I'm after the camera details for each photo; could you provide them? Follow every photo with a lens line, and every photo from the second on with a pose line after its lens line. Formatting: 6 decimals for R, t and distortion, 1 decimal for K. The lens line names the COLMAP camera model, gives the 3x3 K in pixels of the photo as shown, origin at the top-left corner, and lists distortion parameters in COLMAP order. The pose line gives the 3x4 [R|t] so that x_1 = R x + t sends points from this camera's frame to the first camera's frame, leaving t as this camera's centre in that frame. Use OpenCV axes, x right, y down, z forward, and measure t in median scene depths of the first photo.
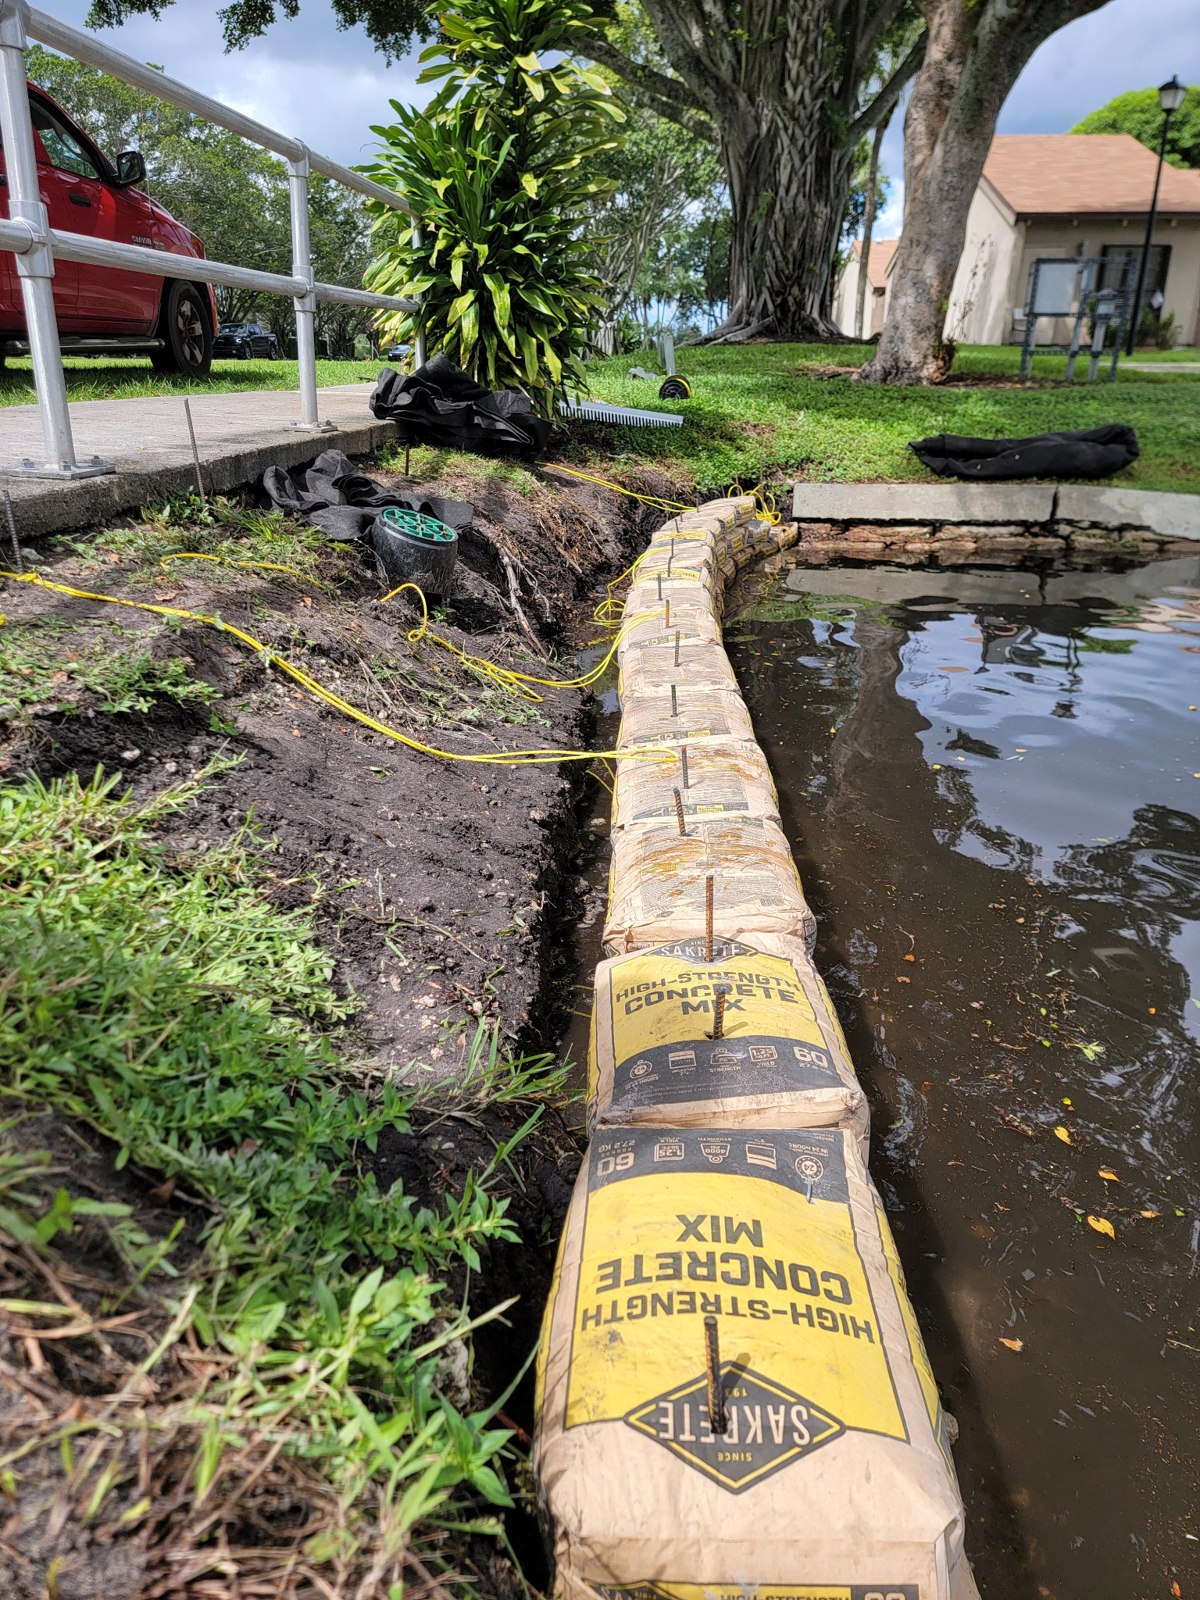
lens RADIAL K [[1130.1, 0, 610.4], [0, 1130.1, 794.1], [0, 0, 1]] dist [0.063372, -0.064324]
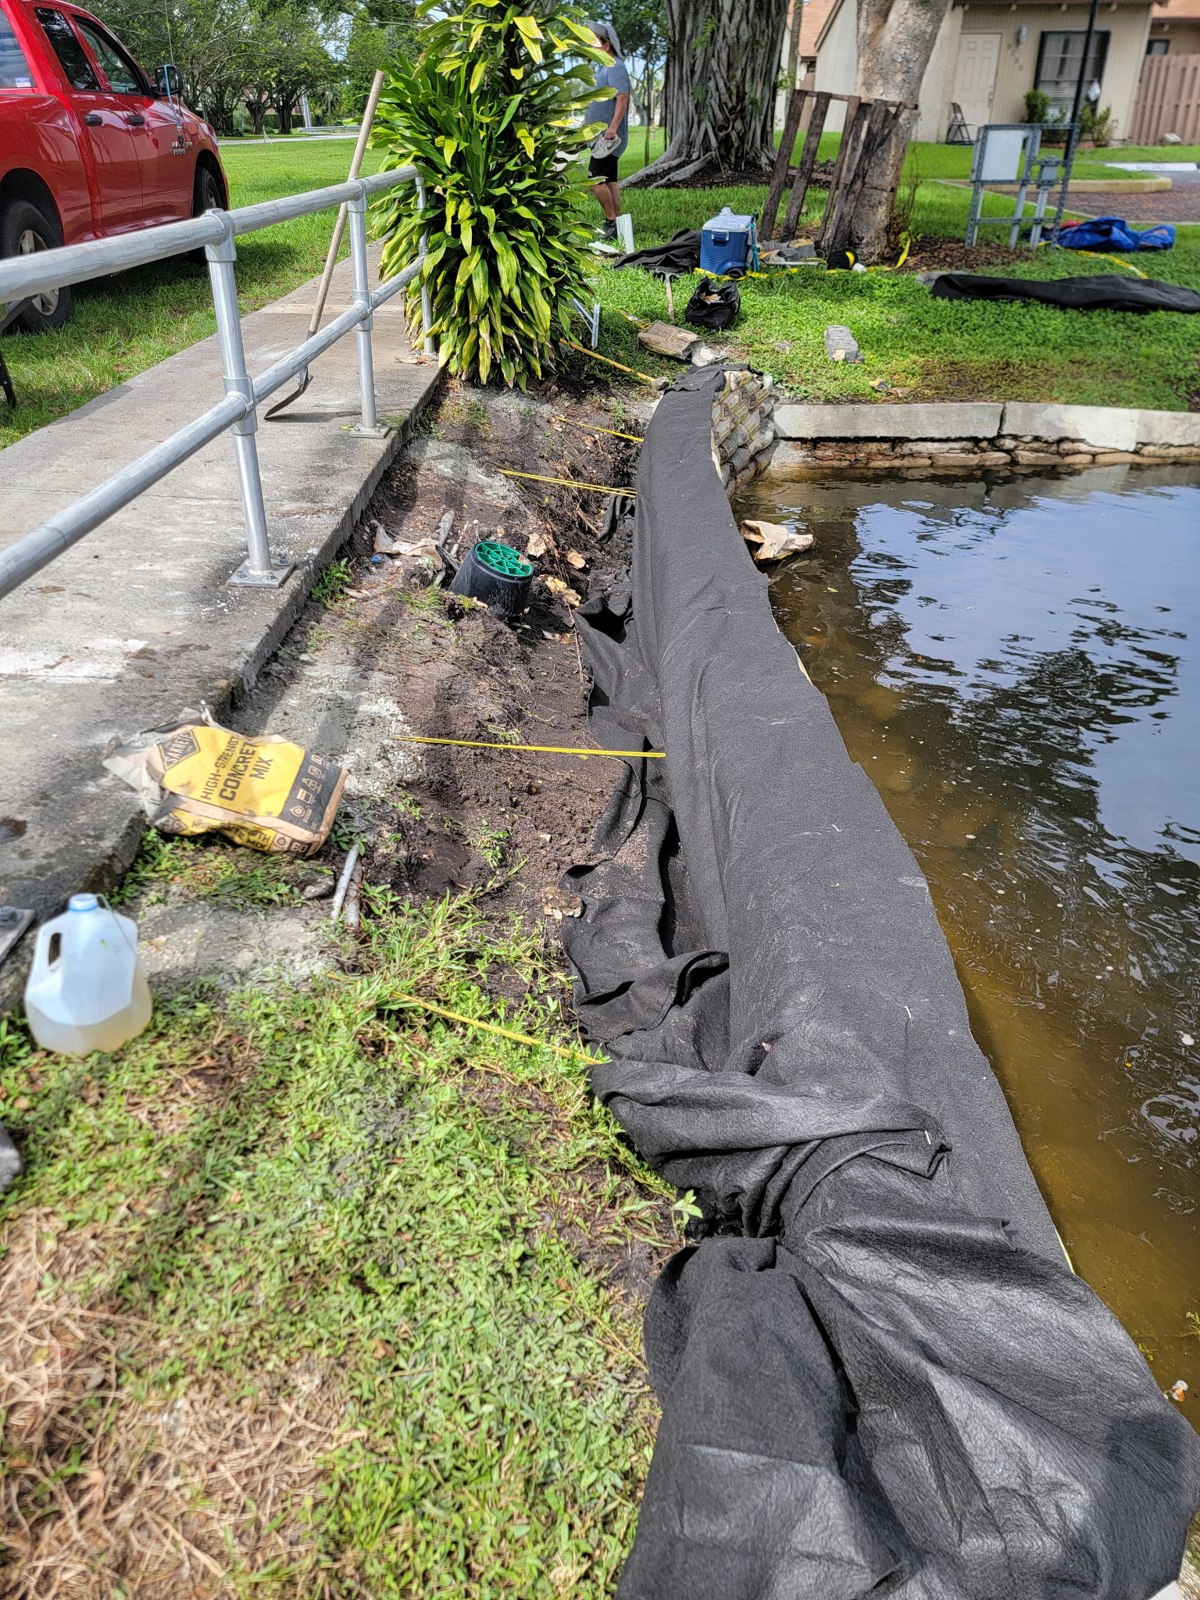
lens RADIAL K [[1130.1, 0, 593.2], [0, 1130.1, 797.6], [0, 0, 1]] dist [0.063372, -0.064324]
pose [[0.997871, -0.042838, 0.049167, -0.074166], [0.033639, 0.984054, 0.174658, -0.098558], [-0.055865, -0.172632, 0.983401, -0.126868]]
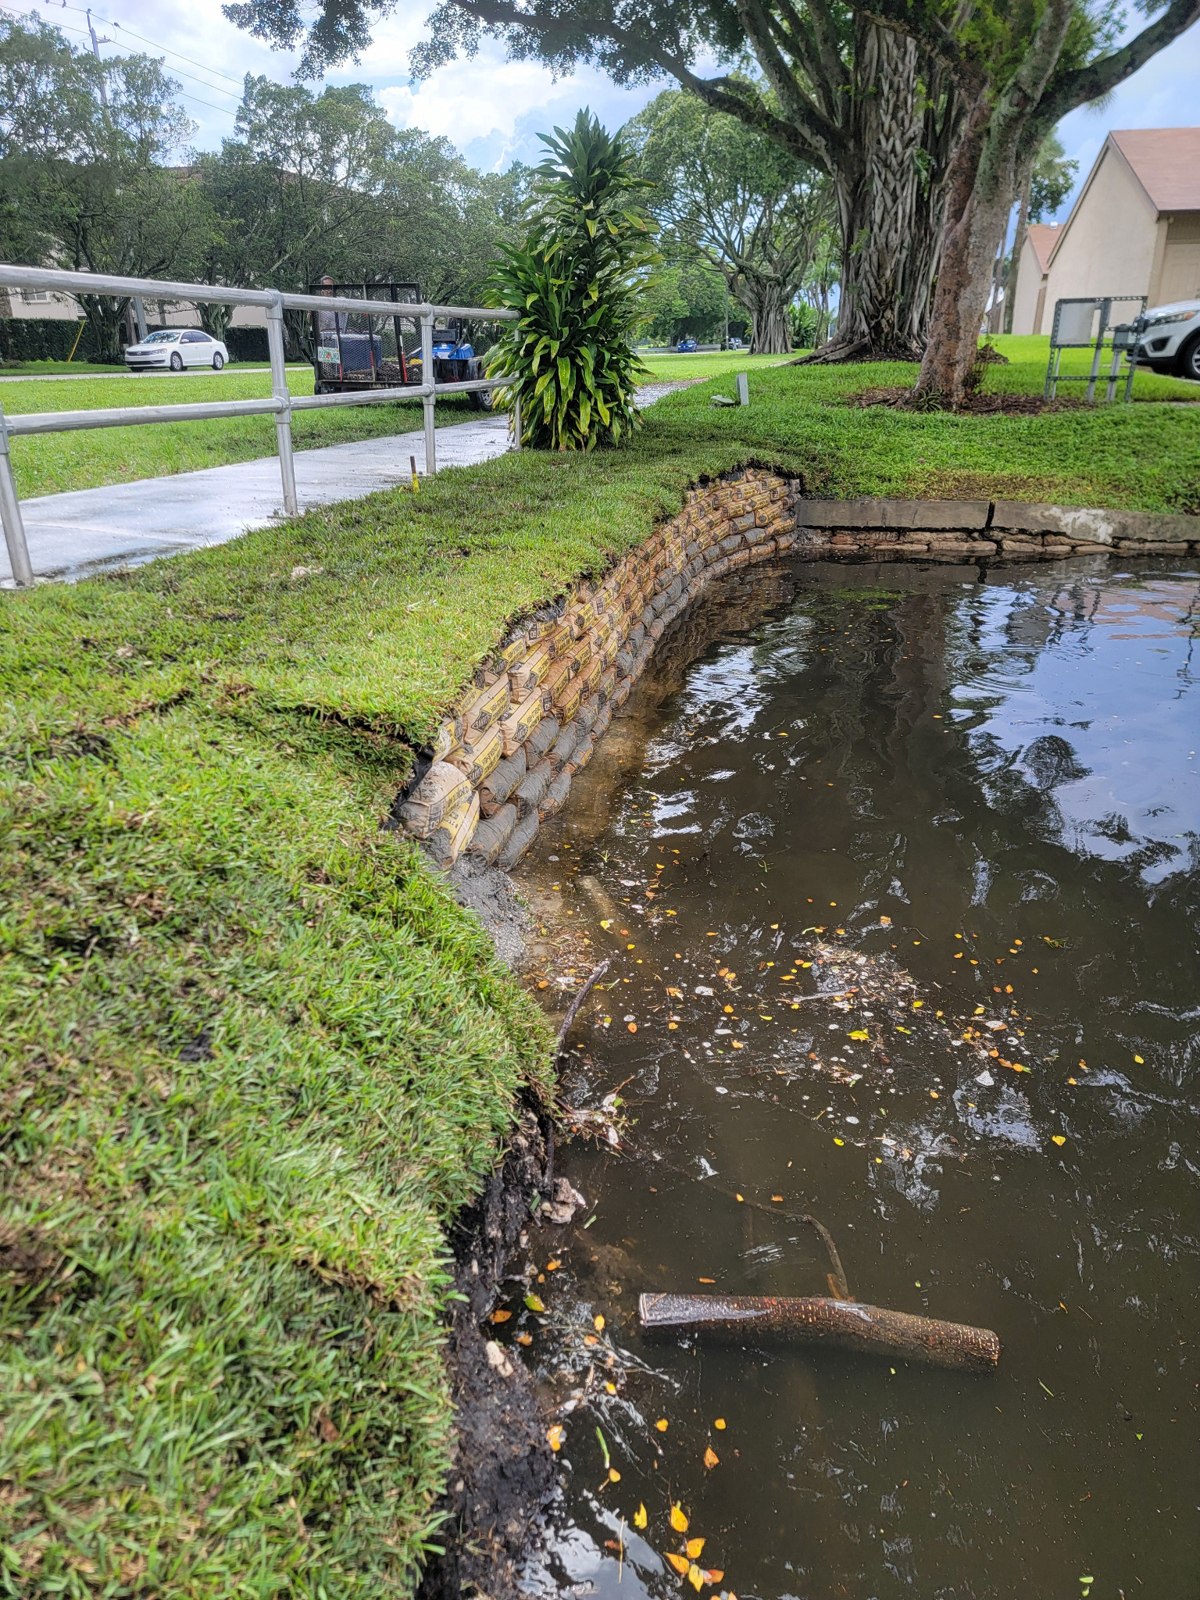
lens RADIAL K [[1130.1, 0, 595.3], [0, 1130.1, 810.5], [0, 0, 1]] dist [0.063372, -0.064324]
pose [[0.985989, 0.041285, -0.161618, 0.162830], [-0.037297, 0.998922, 0.027636, 0.063704], [0.162584, -0.021221, 0.986466, -0.364091]]
